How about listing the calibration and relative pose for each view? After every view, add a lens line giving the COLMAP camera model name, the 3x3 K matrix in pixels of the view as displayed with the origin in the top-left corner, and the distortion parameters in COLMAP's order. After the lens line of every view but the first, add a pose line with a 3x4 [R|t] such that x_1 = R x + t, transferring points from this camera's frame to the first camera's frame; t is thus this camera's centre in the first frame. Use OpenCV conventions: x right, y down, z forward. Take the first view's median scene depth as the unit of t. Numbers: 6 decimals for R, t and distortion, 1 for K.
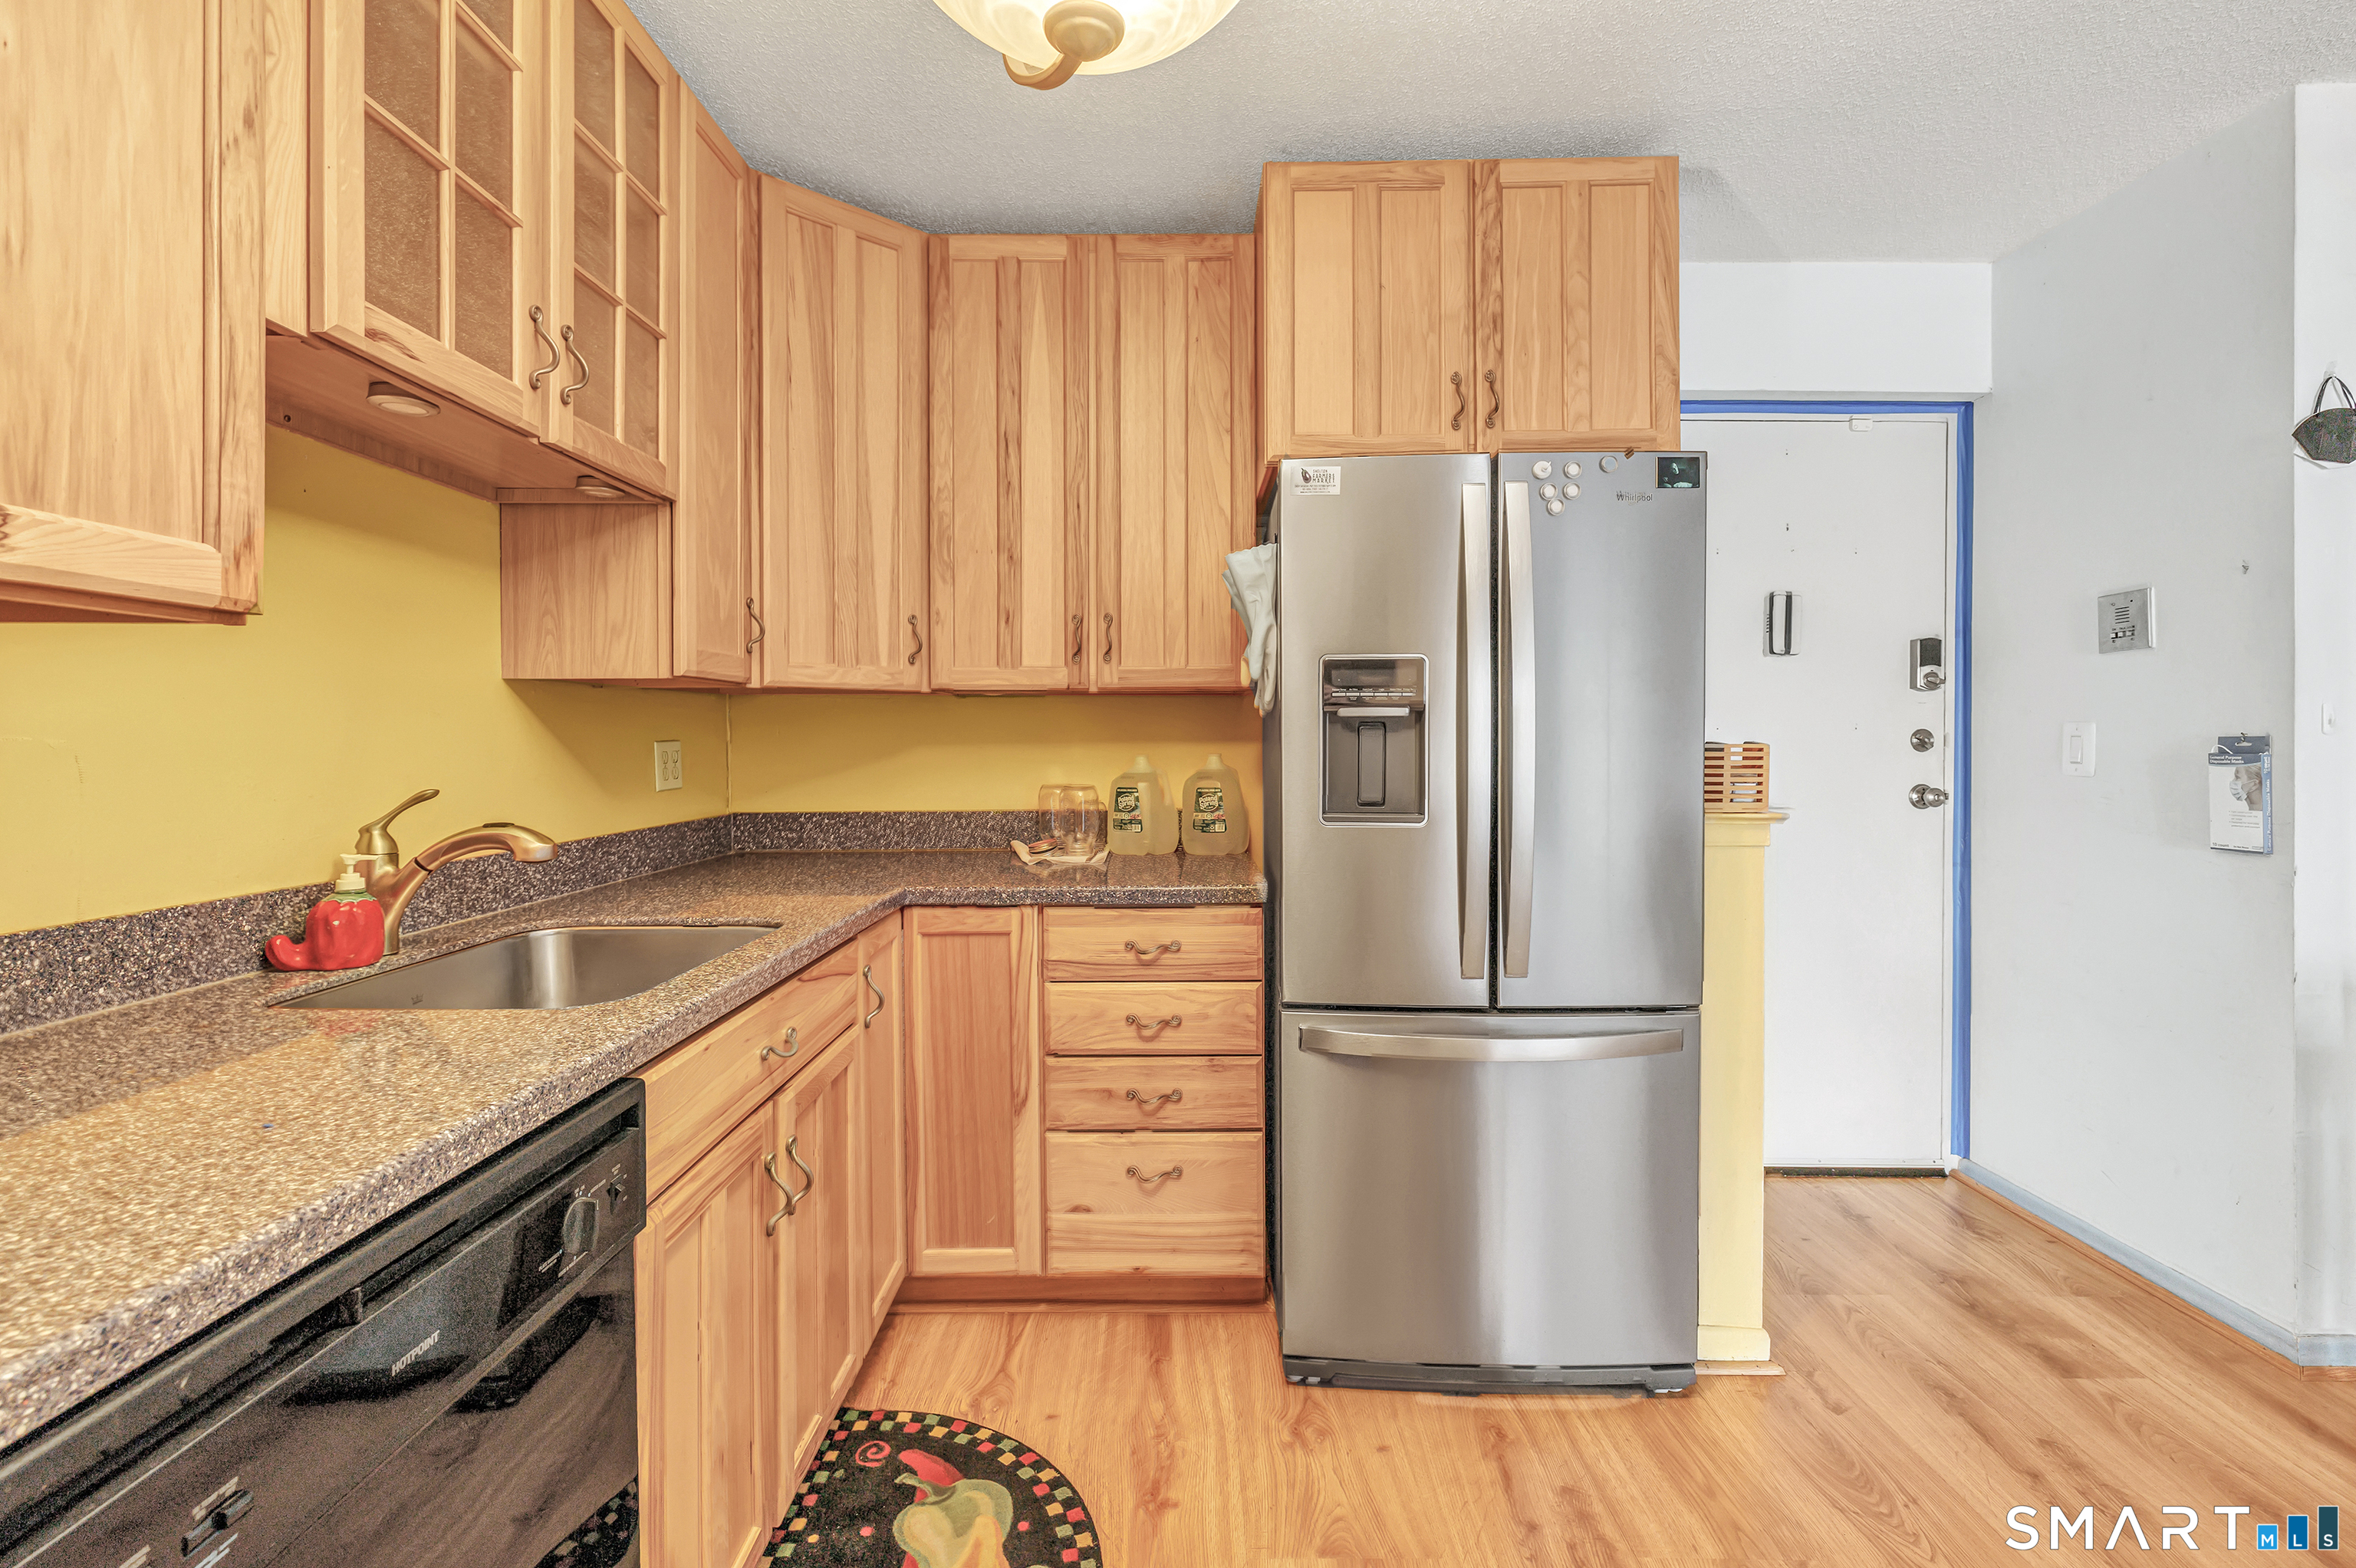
lens RADIAL K [[1008.1, 0, 1190.3], [0, 1008.1, 746.1], [0, 0, 1]] dist [0.006574, -0.000292]
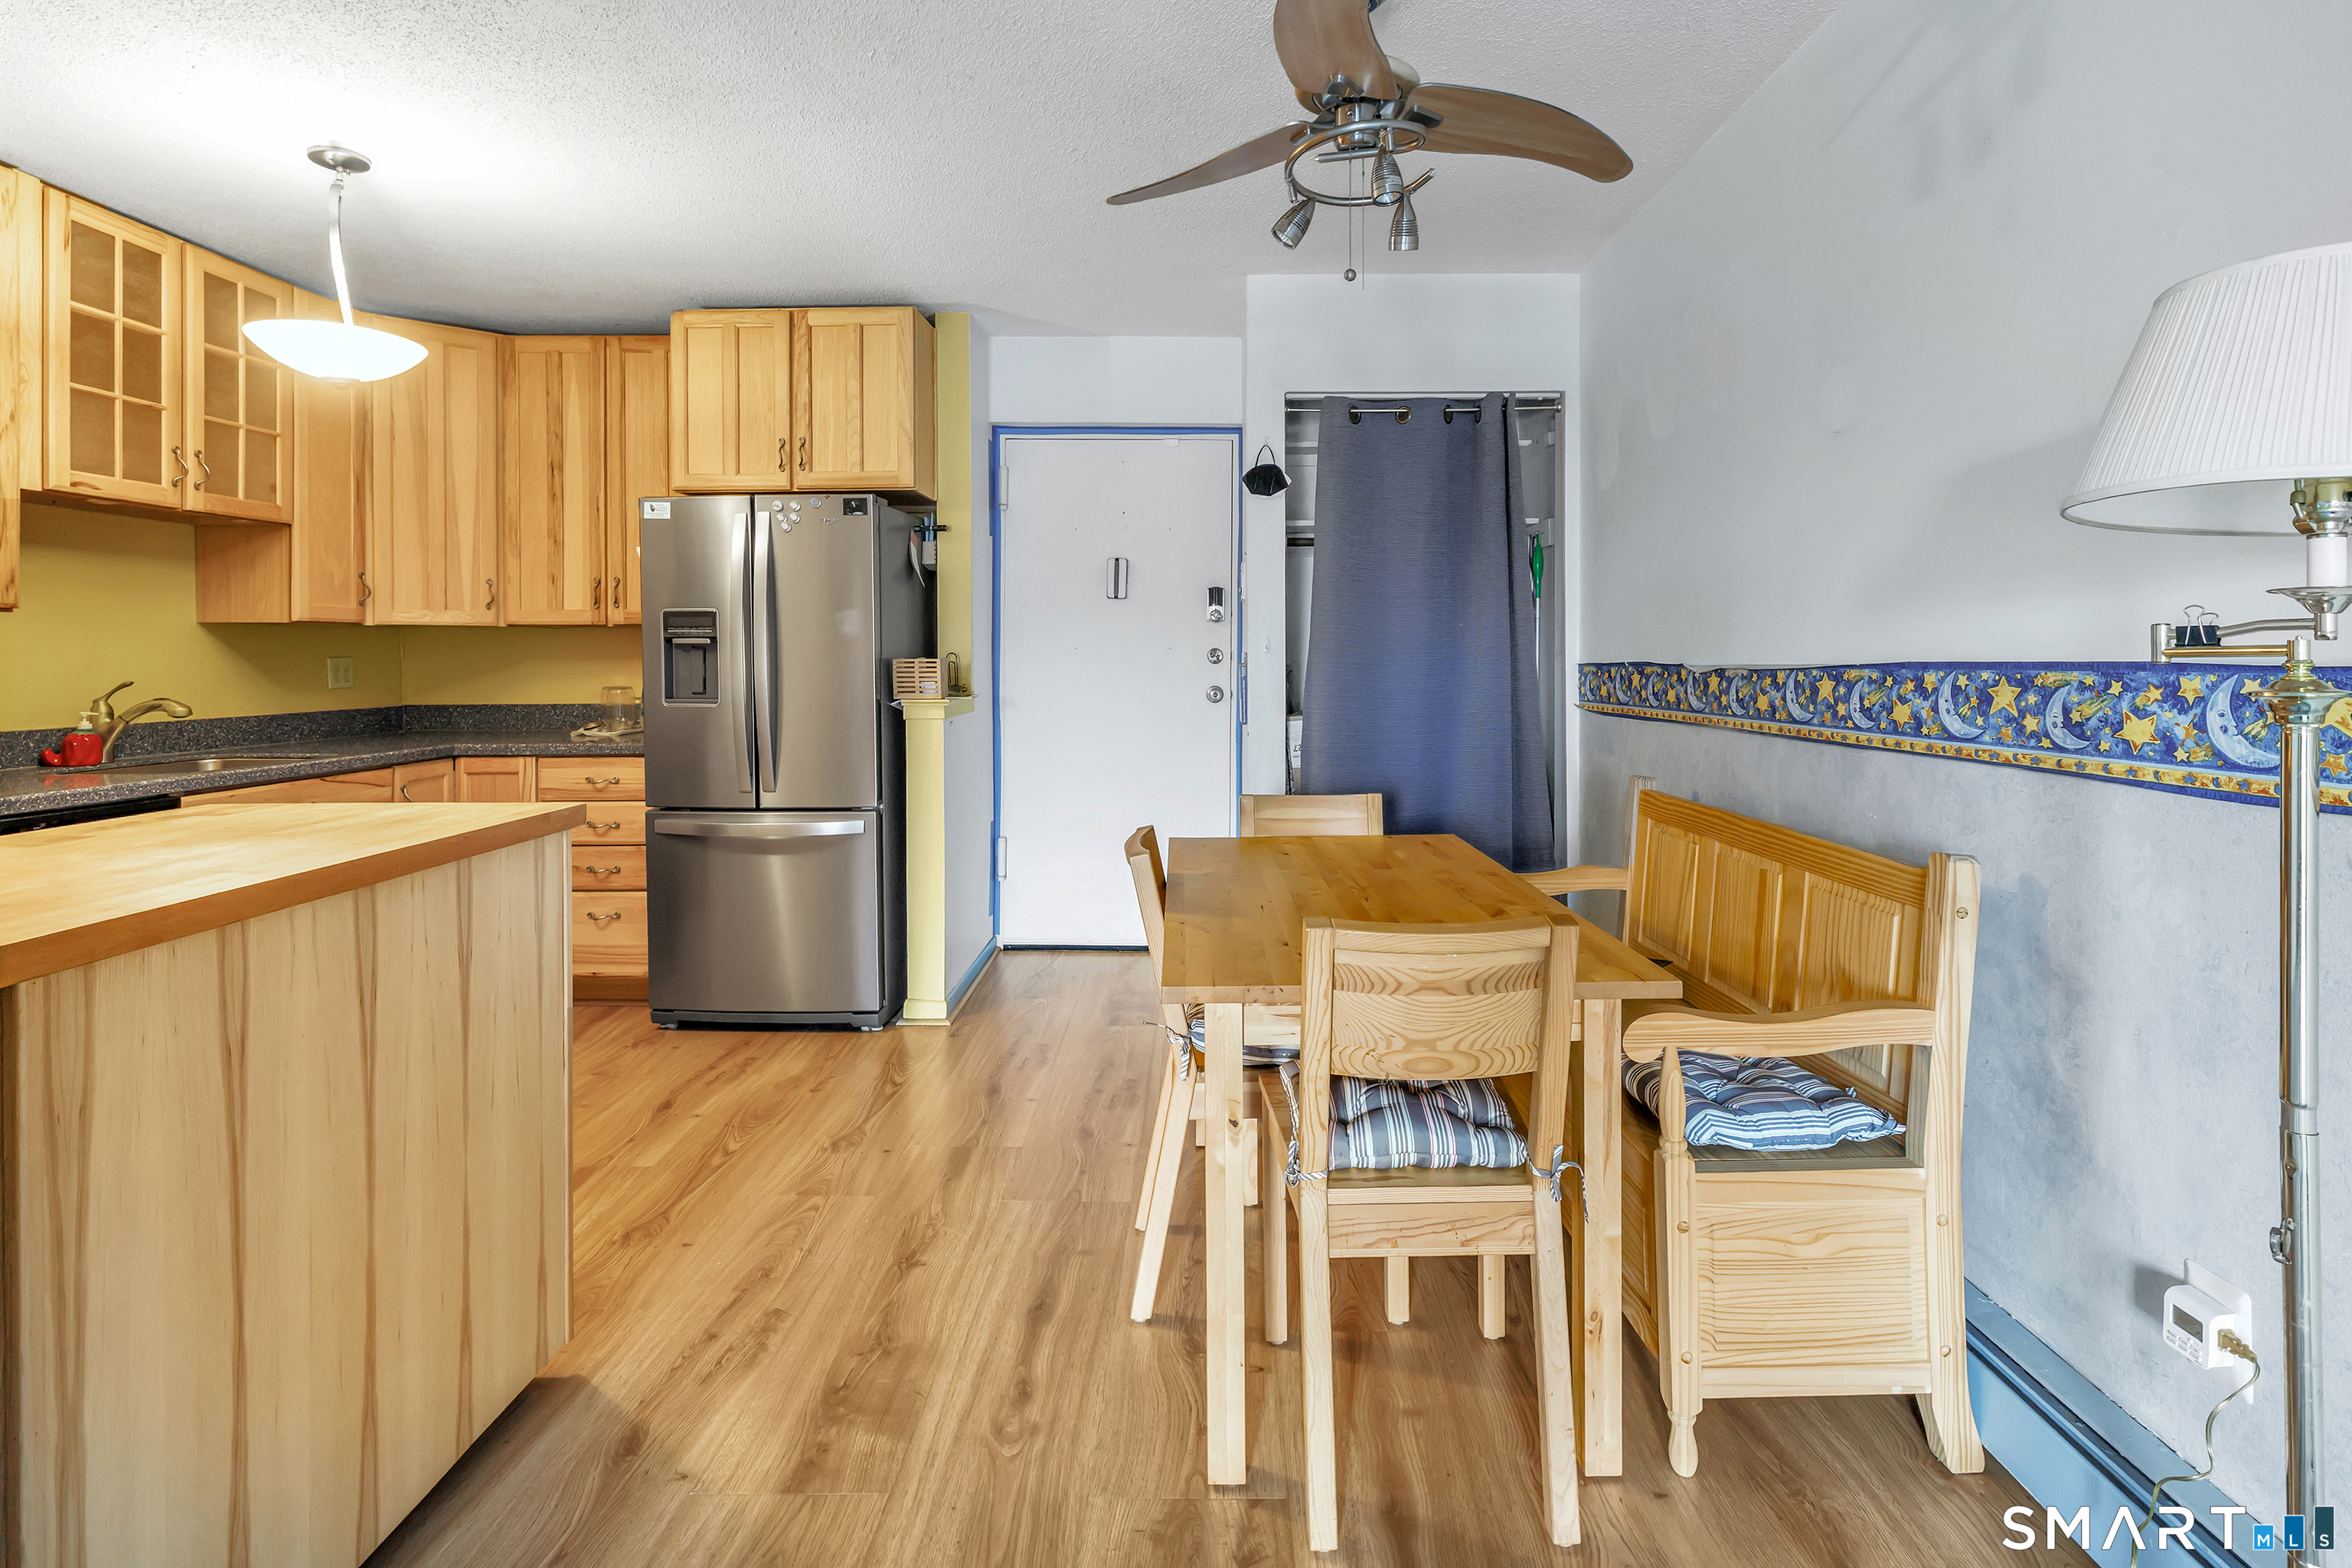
lens RADIAL K [[1048.4, 0, 1150.3], [0, 1048.4, 662.9], [0, 0, 1]] dist [-0.001551, 0.000743]
pose [[0.999997, -0.000436, -0.002544, 0.932533], [0.000437, 1.000000, 0.000623, 0.003559], [0.002544, -0.000624, 0.999997, -0.782673]]
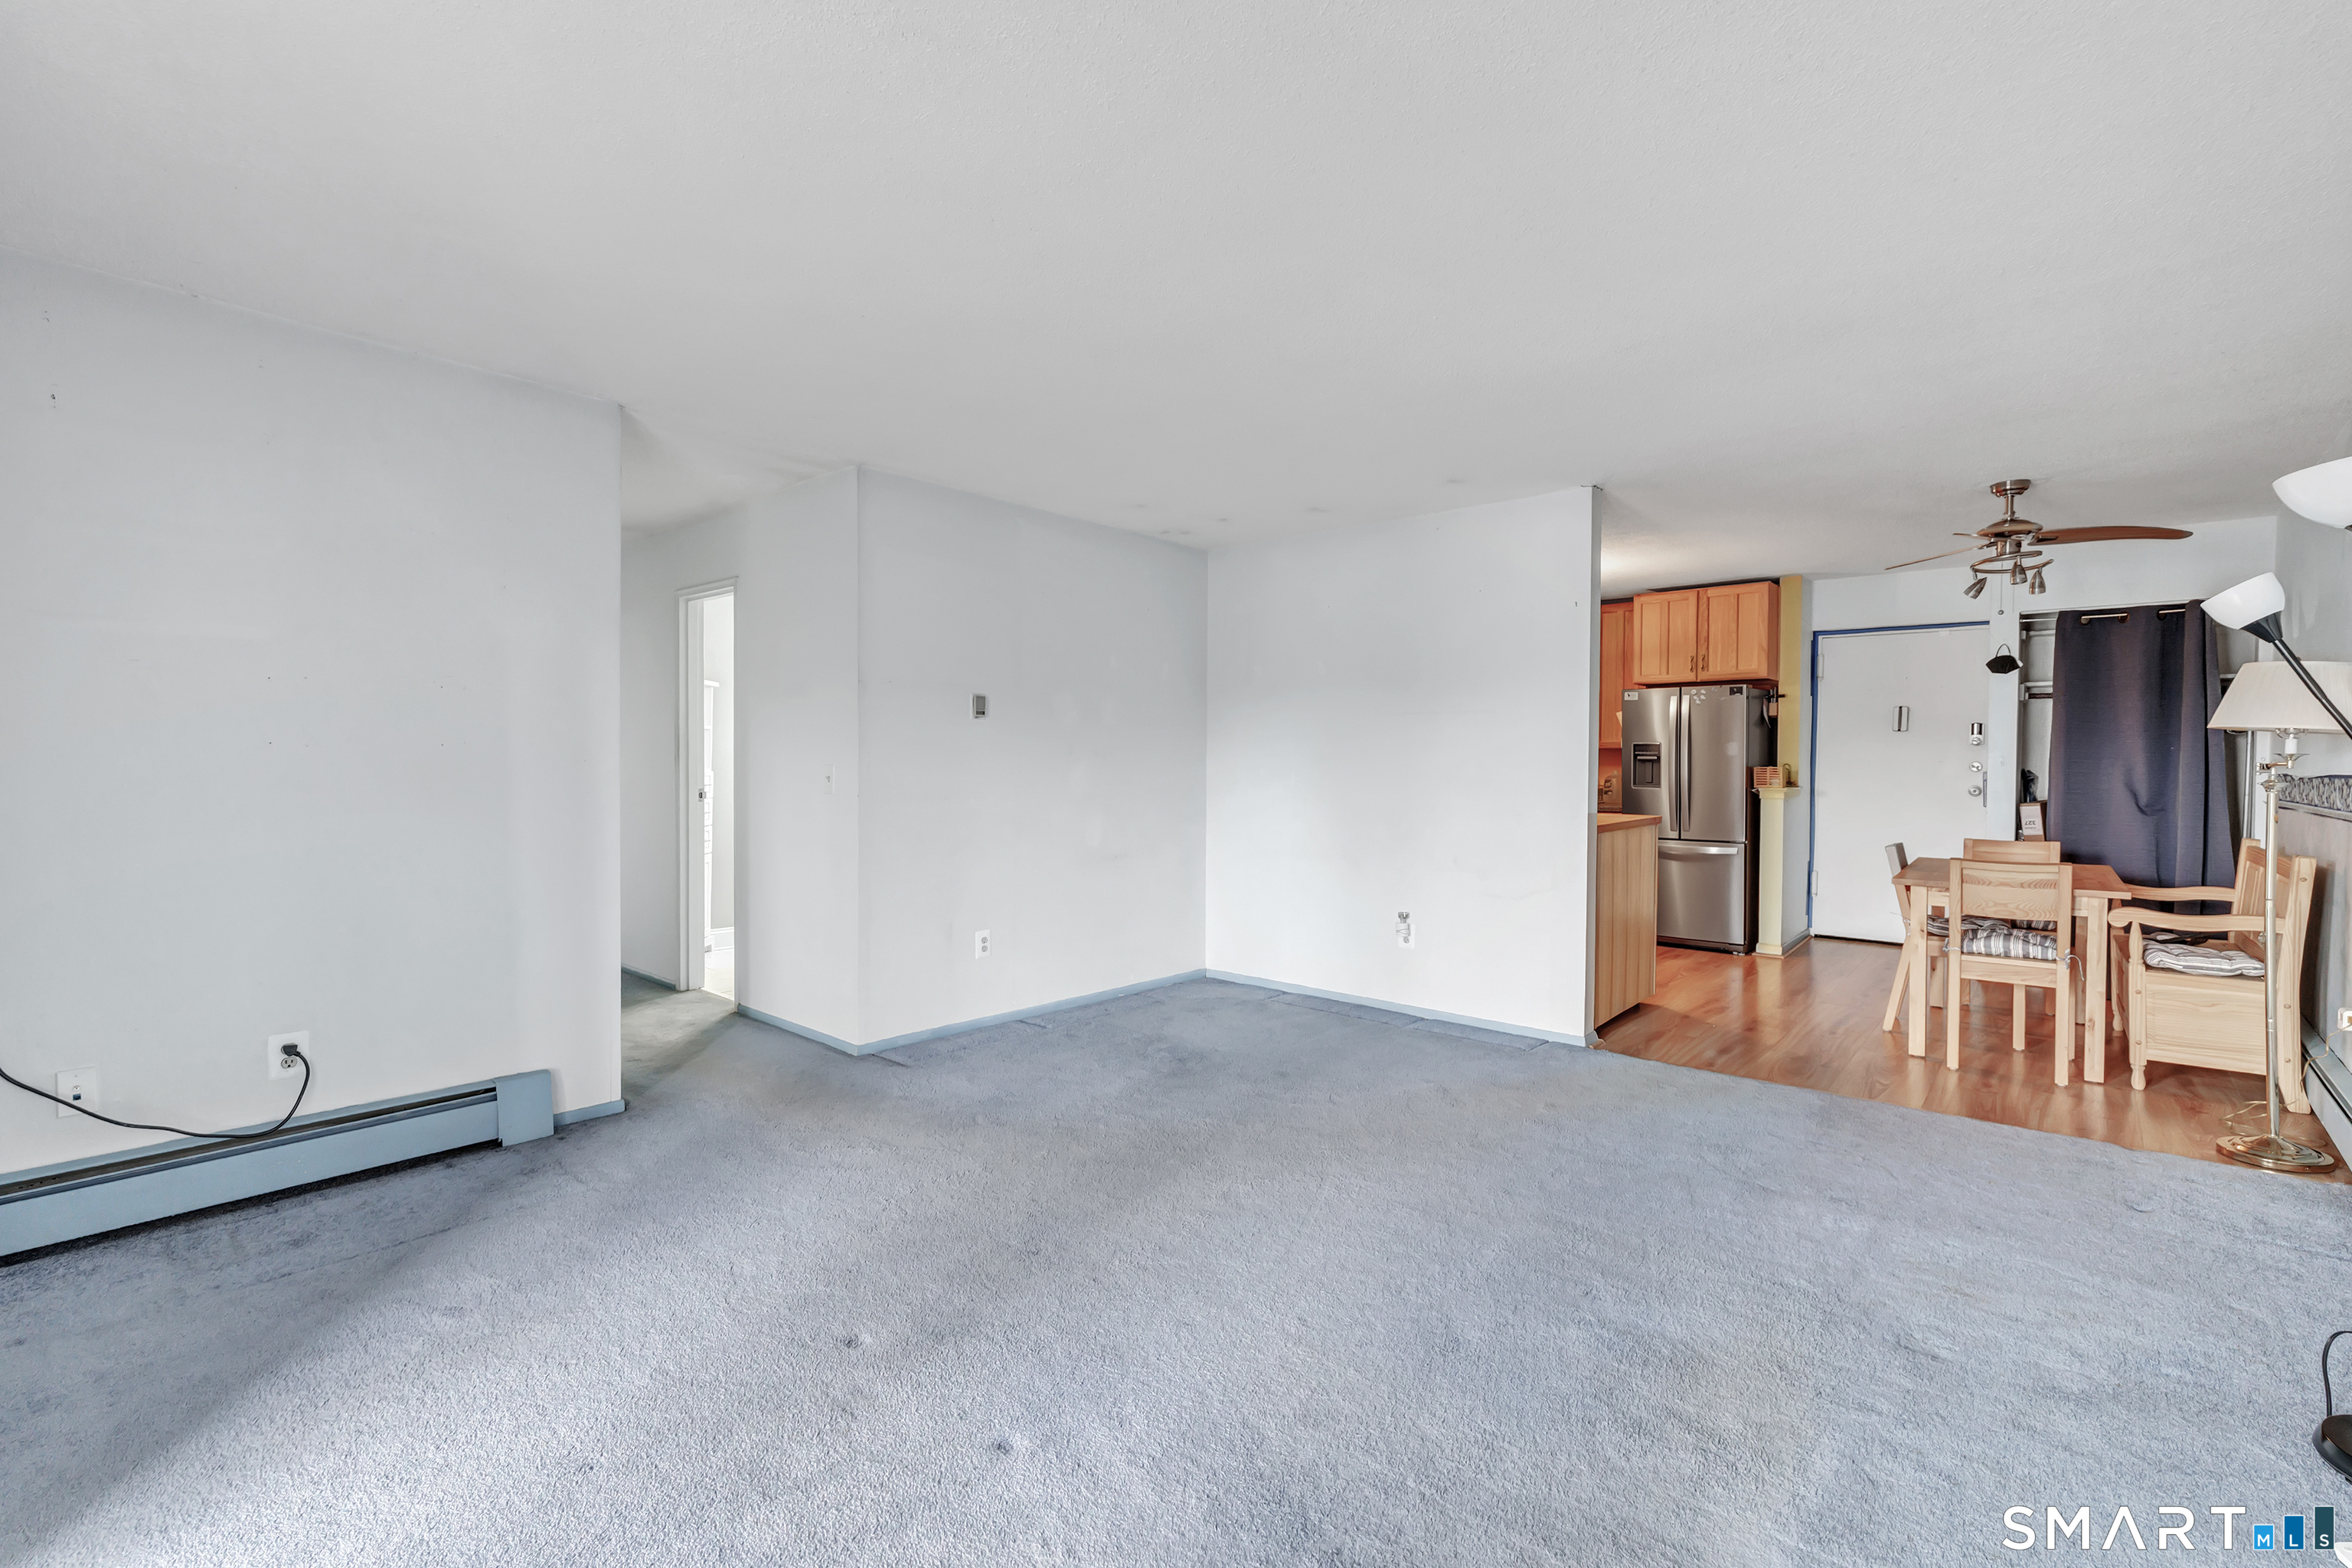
lens RADIAL K [[1048.4, 0, 1159.1], [0, 1048.4, 790.3], [0, 0, 1]] dist [-0.001551, 0.000743]
pose [[0.776858, 0.021467, -0.629310, 1.146548], [-0.007499, 0.999663, 0.024844, 0.003029], [0.629631, -0.014582, 0.776757, -2.951625]]
